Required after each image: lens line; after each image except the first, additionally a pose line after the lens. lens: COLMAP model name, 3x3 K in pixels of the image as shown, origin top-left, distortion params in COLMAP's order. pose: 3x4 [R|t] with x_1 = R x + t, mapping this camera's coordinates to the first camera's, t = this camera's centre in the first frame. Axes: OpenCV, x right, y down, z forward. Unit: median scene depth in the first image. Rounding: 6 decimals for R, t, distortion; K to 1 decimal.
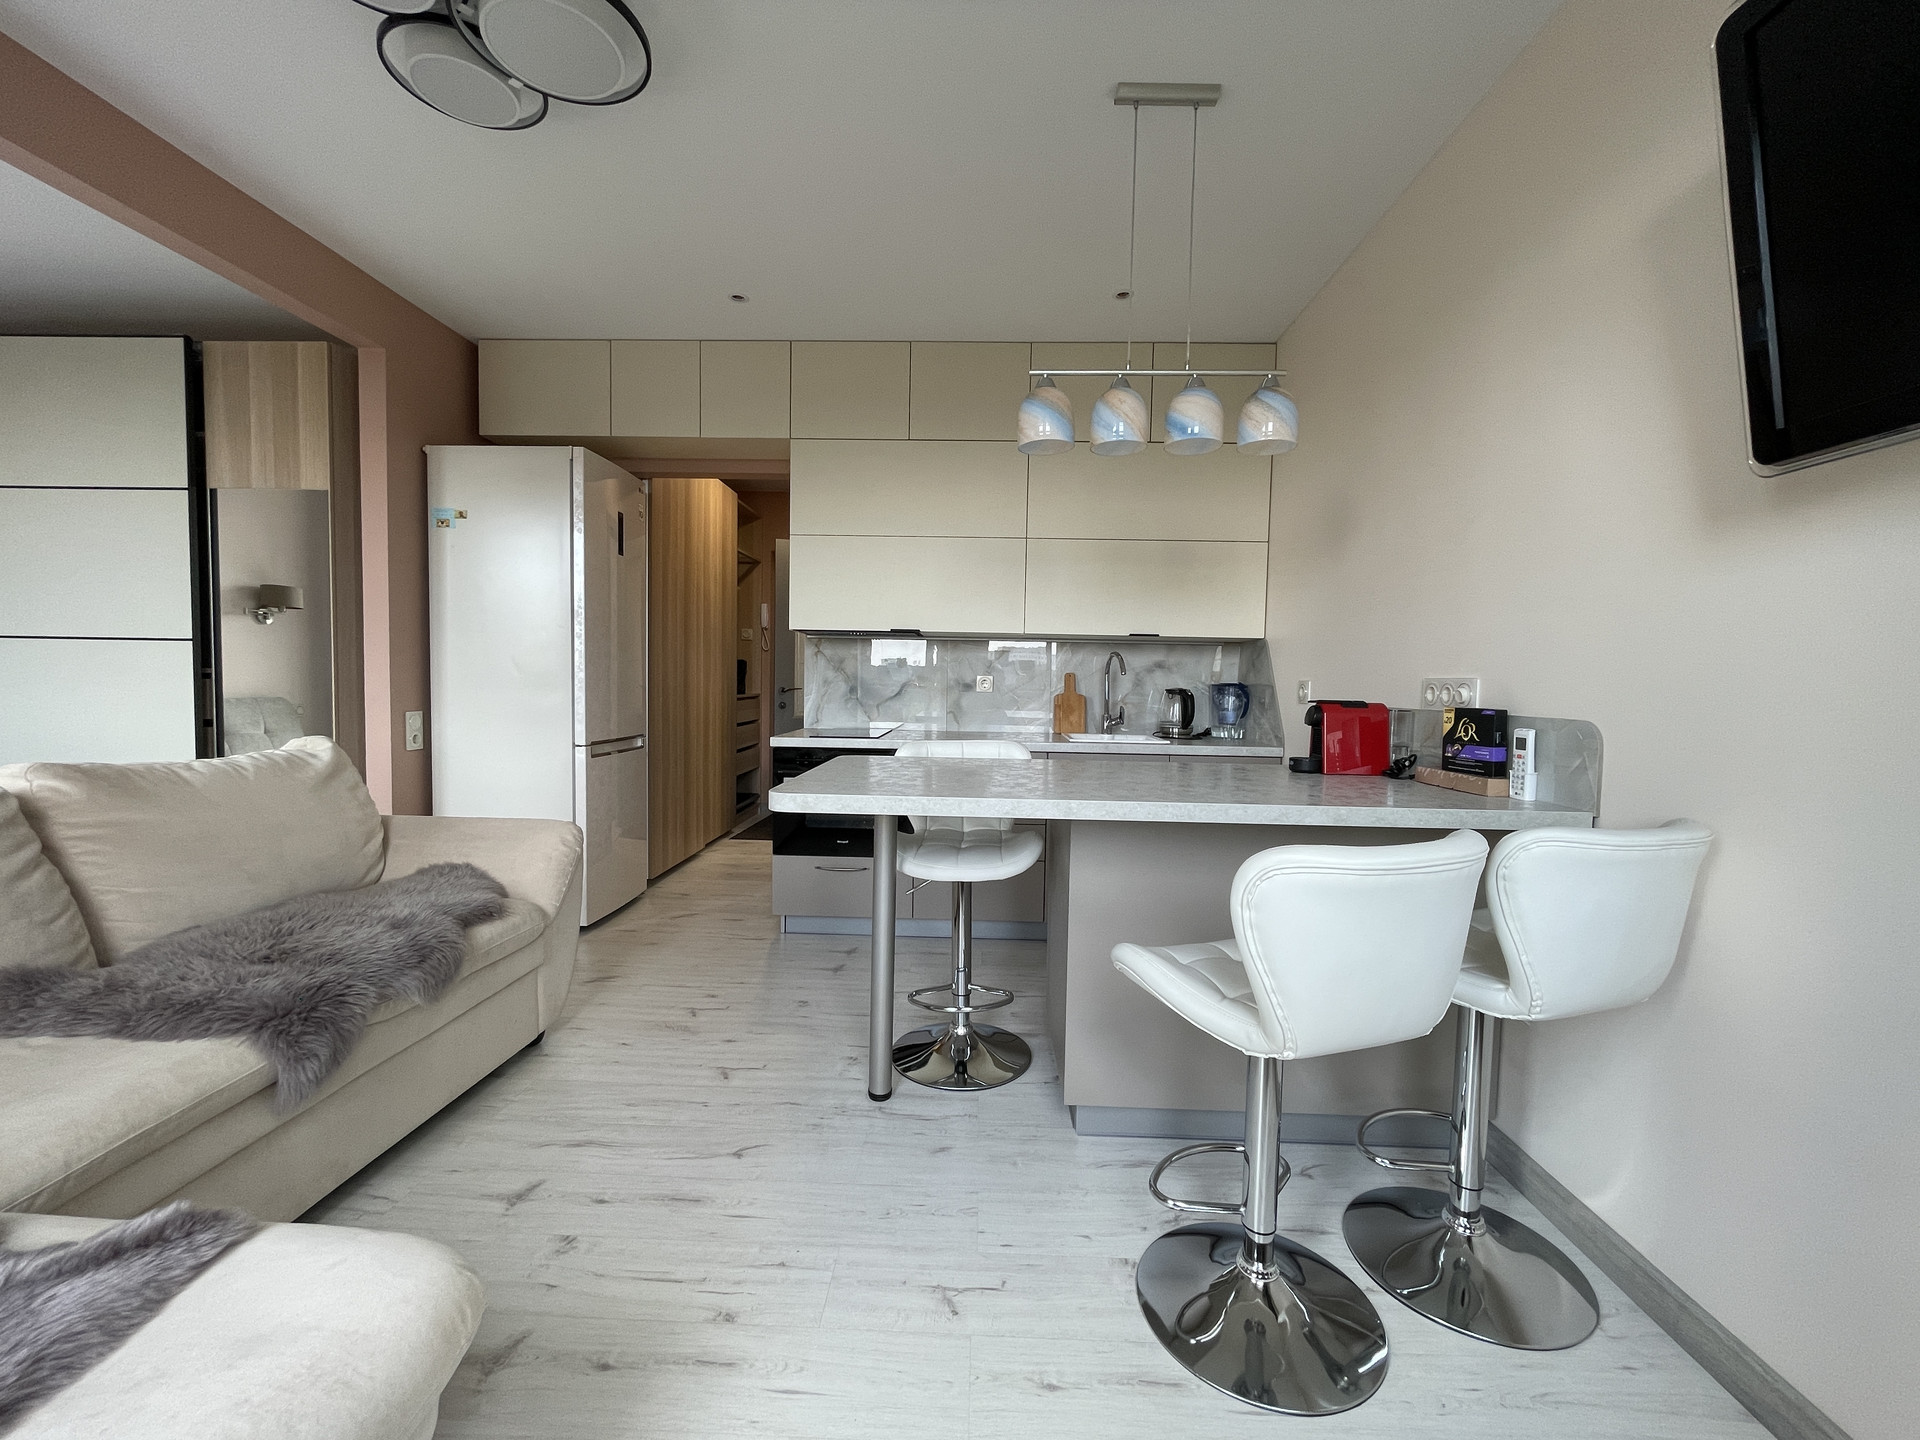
lens RADIAL K [[772.5, 0, 960.0], [0, 772.5, 720.0], [0, 0, 1]] dist [-0.004633, 0.000632]
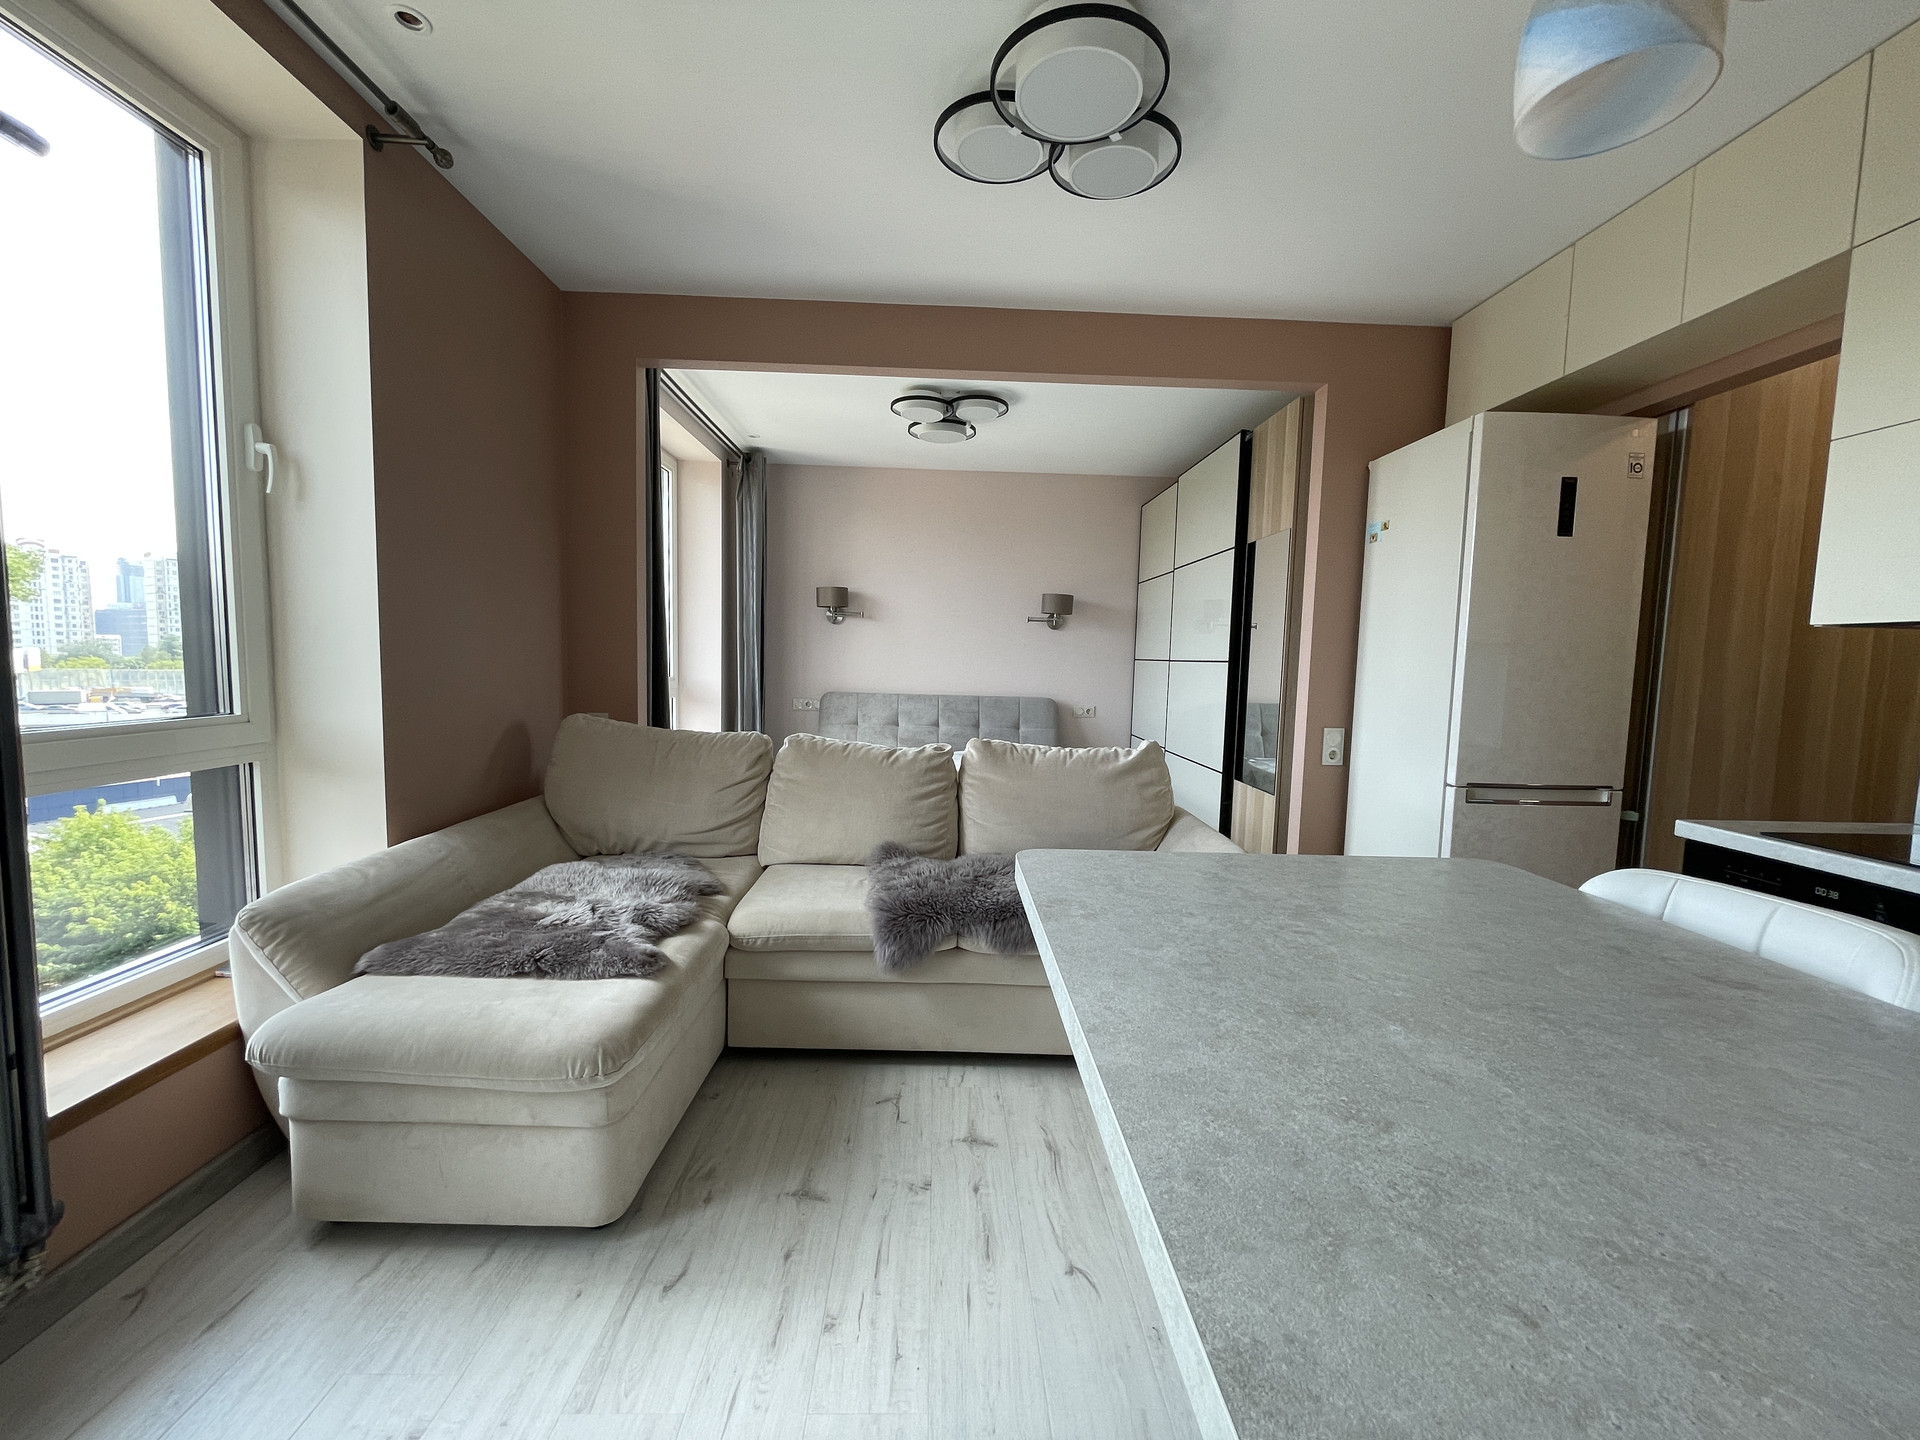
lens RADIAL K [[772.5, 0, 960.0], [0, 772.5, 720.0], [0, 0, 1]] dist [-0.004633, 0.000632]
pose [[0.061194, 0.063836, -0.996082, 0.490008], [-0.074338, 0.995473, 0.059230, -0.078263], [0.995354, 0.070422, 0.065663, 0.746329]]
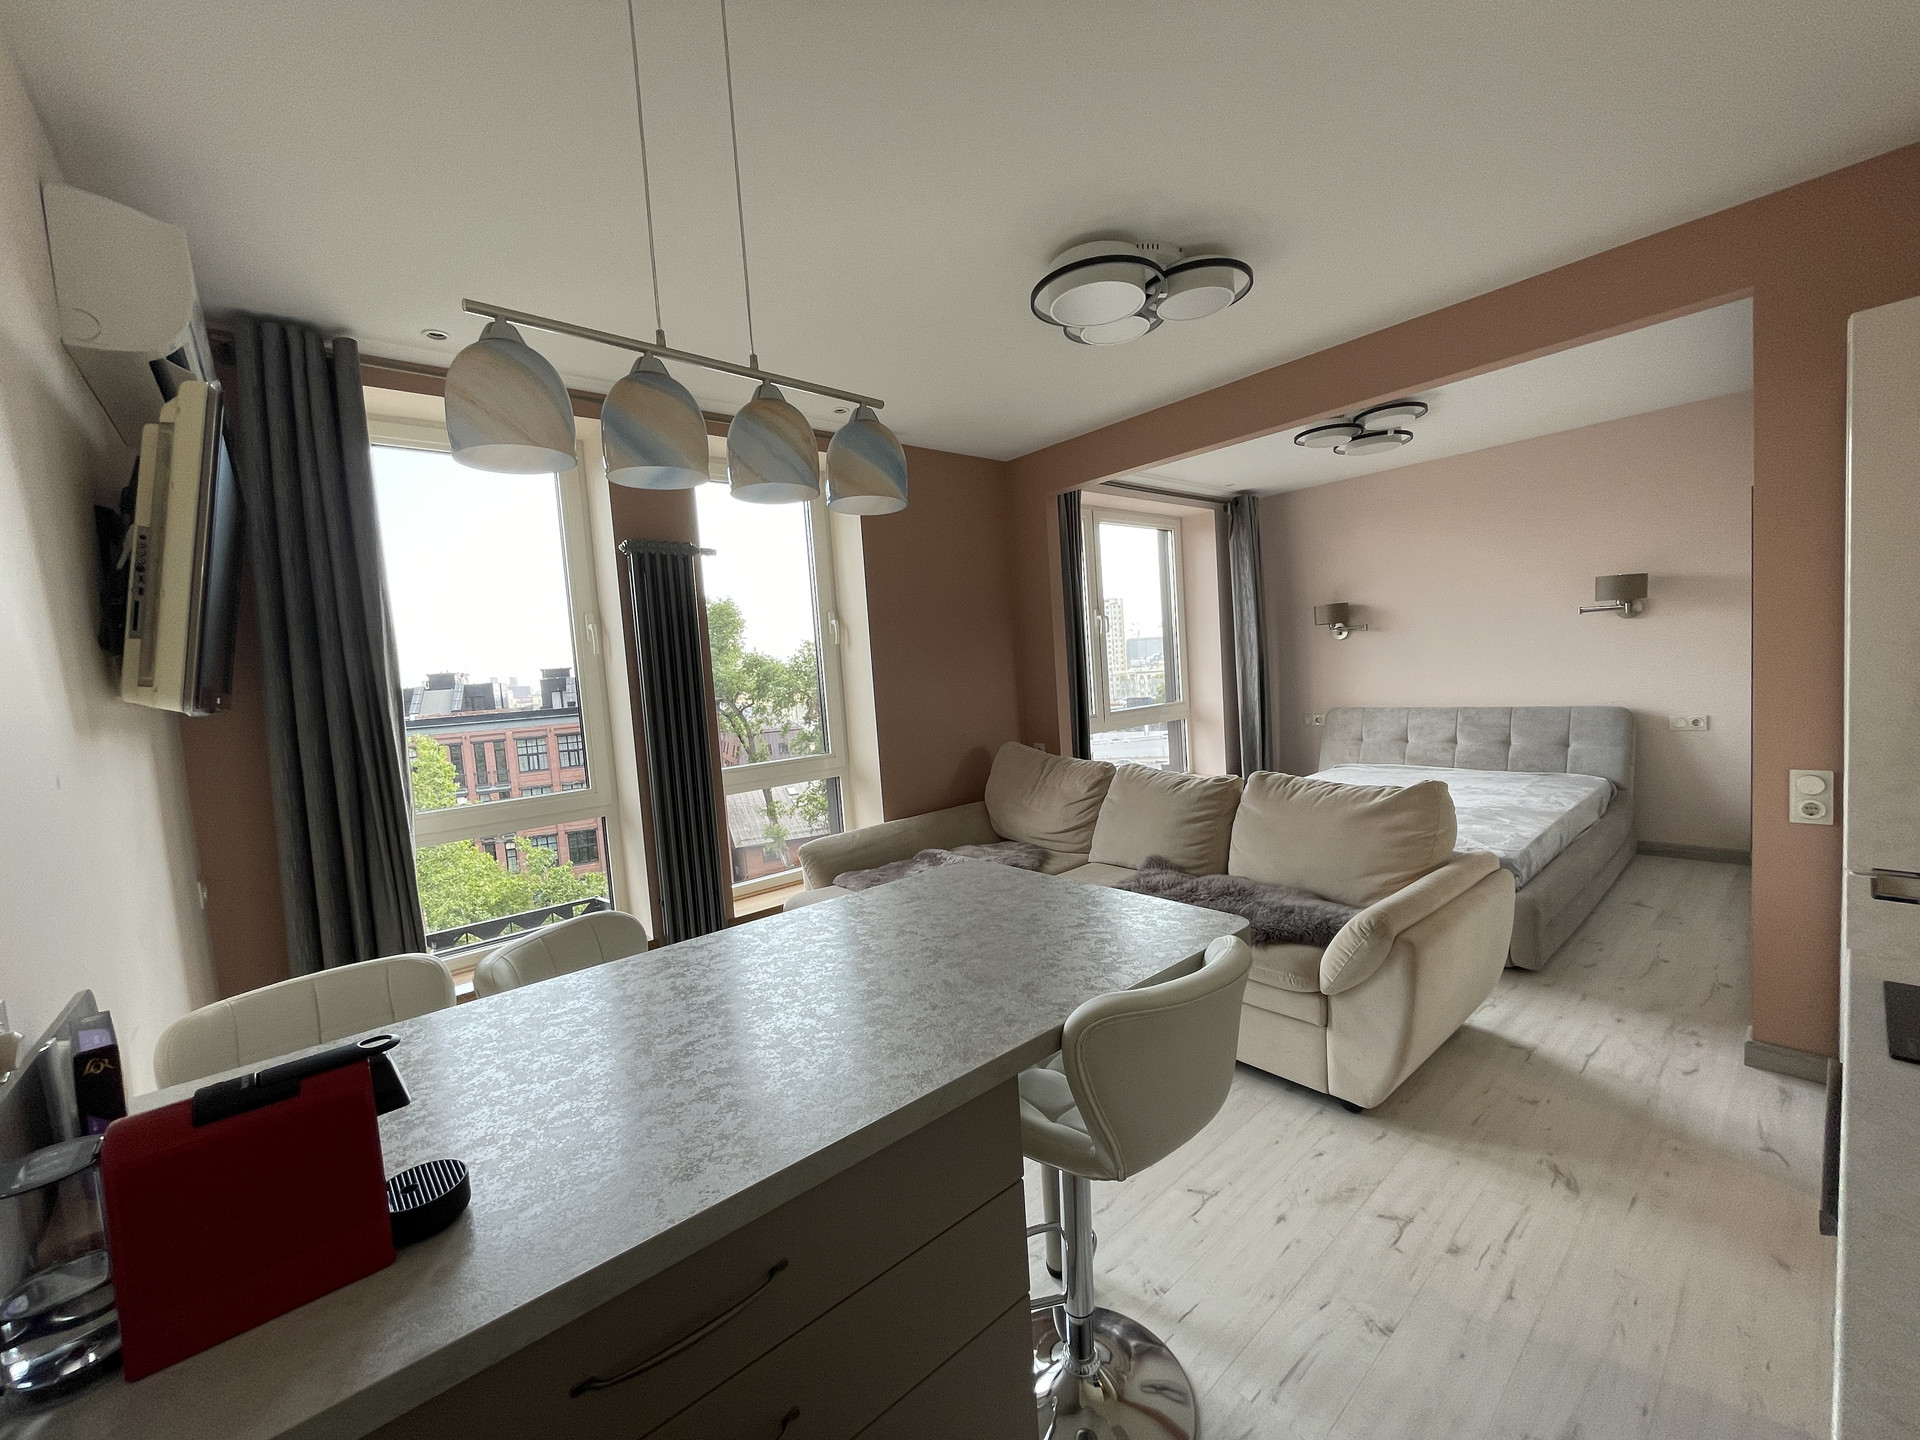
lens RADIAL K [[772.5, 0, 960.0], [0, 772.5, 720.0], [0, 0, 1]] dist [-0.004633, 0.000632]
pose [[-0.732574, 0.078068, -0.676195, 0.577307], [0.021855, 0.995587, 0.091265, -0.237943], [0.680336, 0.052080, -0.731048, 1.684889]]
